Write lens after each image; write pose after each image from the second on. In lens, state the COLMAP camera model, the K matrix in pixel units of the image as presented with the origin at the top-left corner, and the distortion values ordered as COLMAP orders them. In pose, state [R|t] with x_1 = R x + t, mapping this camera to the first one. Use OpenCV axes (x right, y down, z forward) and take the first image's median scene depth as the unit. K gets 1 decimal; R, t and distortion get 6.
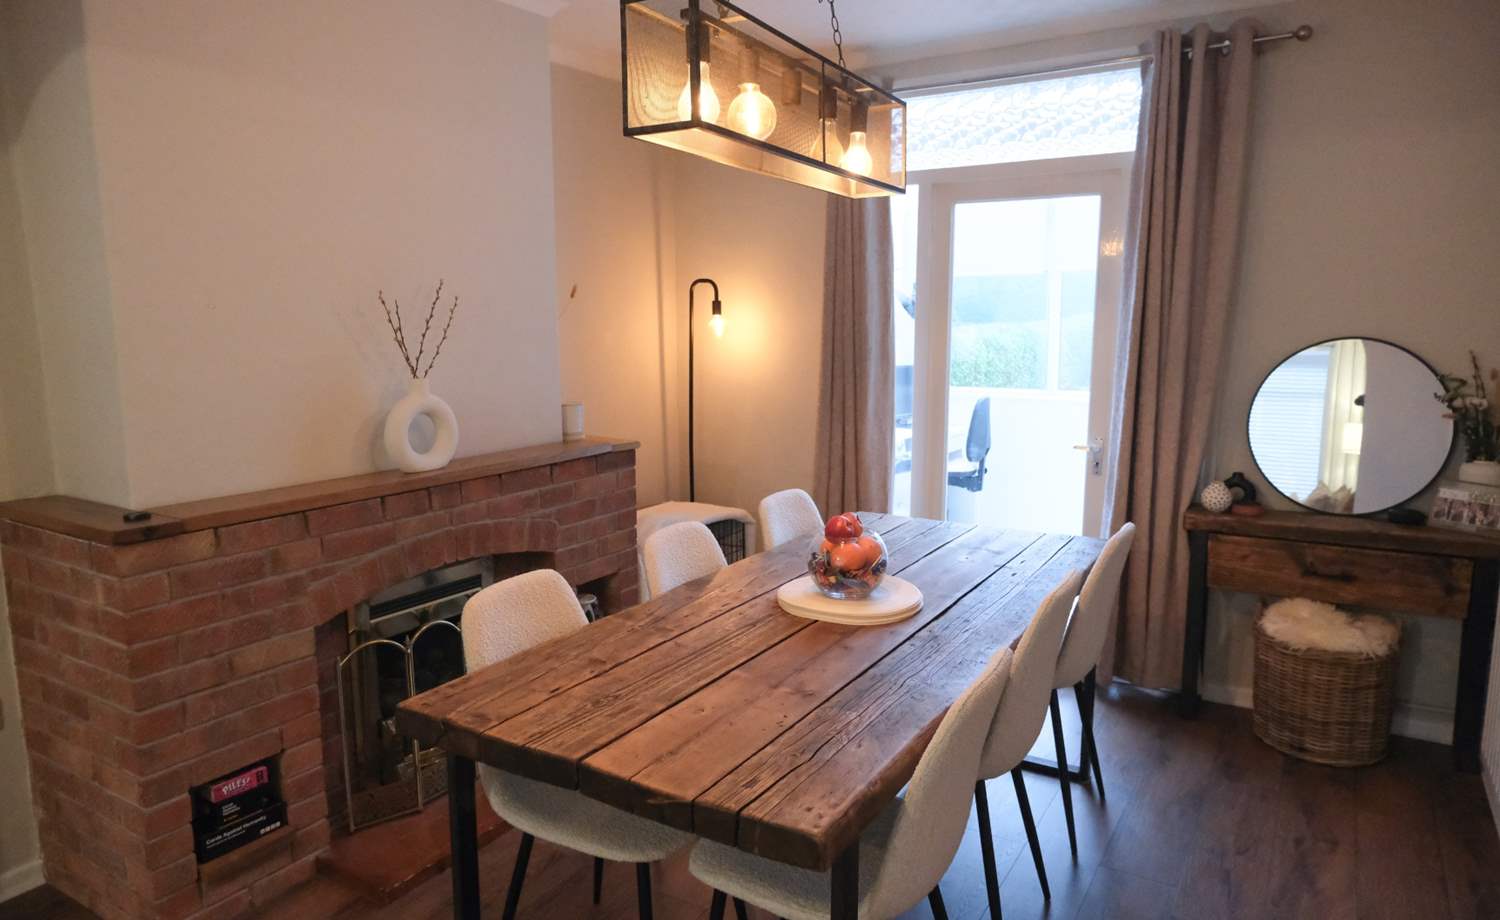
lens RADIAL K [[938.3, 0, 723.9], [0, 938.3, 456.9], [0, 0, 1]] dist [-0.026872, 0.003589]
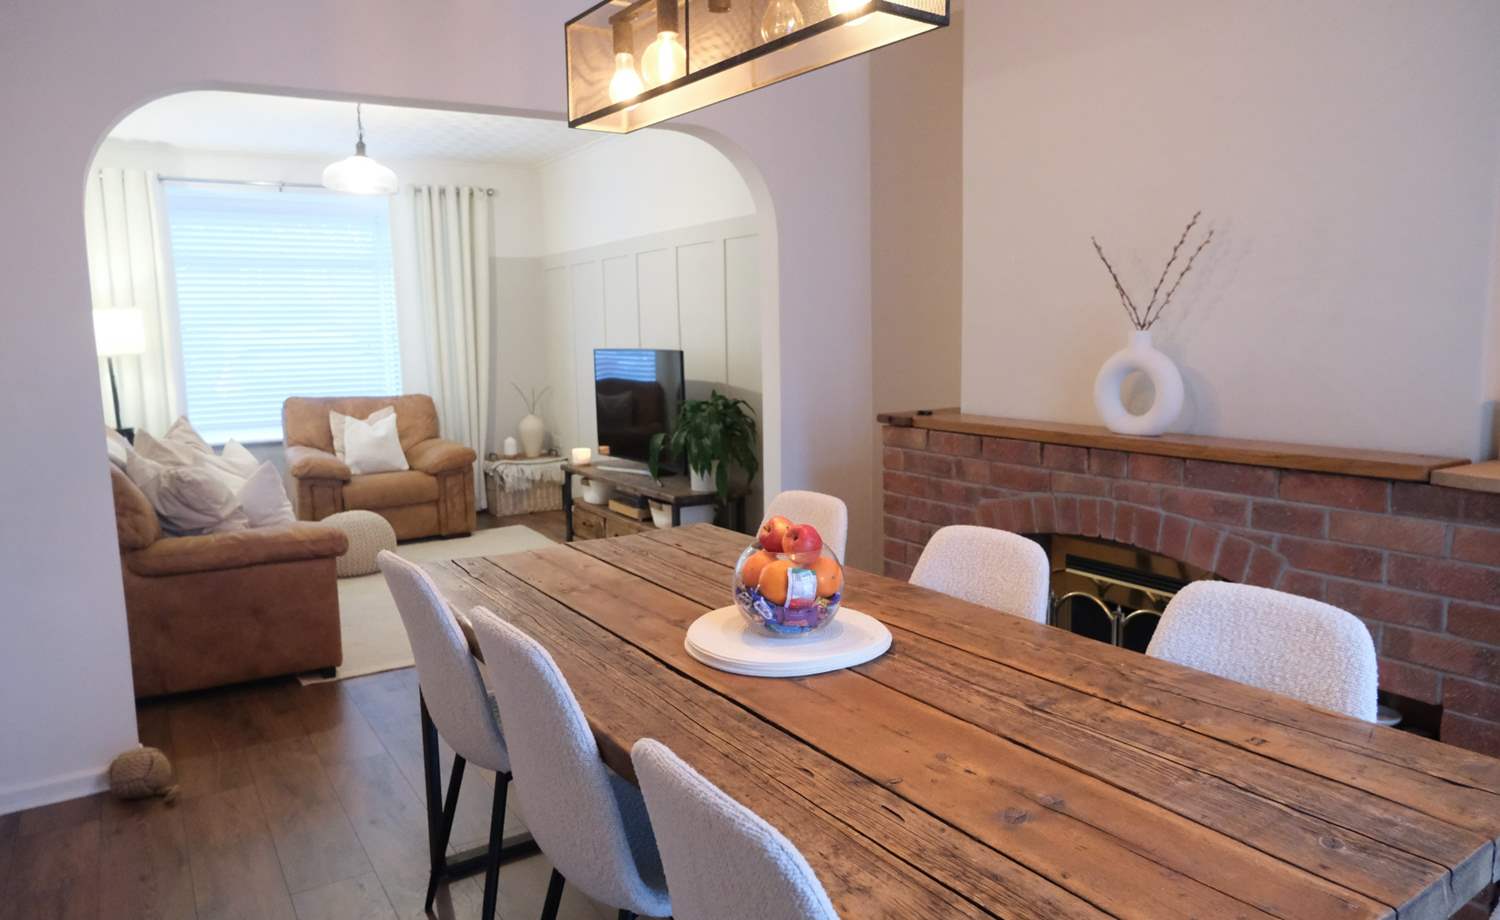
lens RADIAL K [[938.3, 0, 723.9], [0, 938.3, 456.9], [0, 0, 1]] dist [-0.026872, 0.003589]
pose [[-0.406978, 0.143289, -0.902129, 0.681013], [-0.108022, 0.973139, 0.203300, -0.109399], [0.907028, 0.180188, -0.380568, 1.048699]]
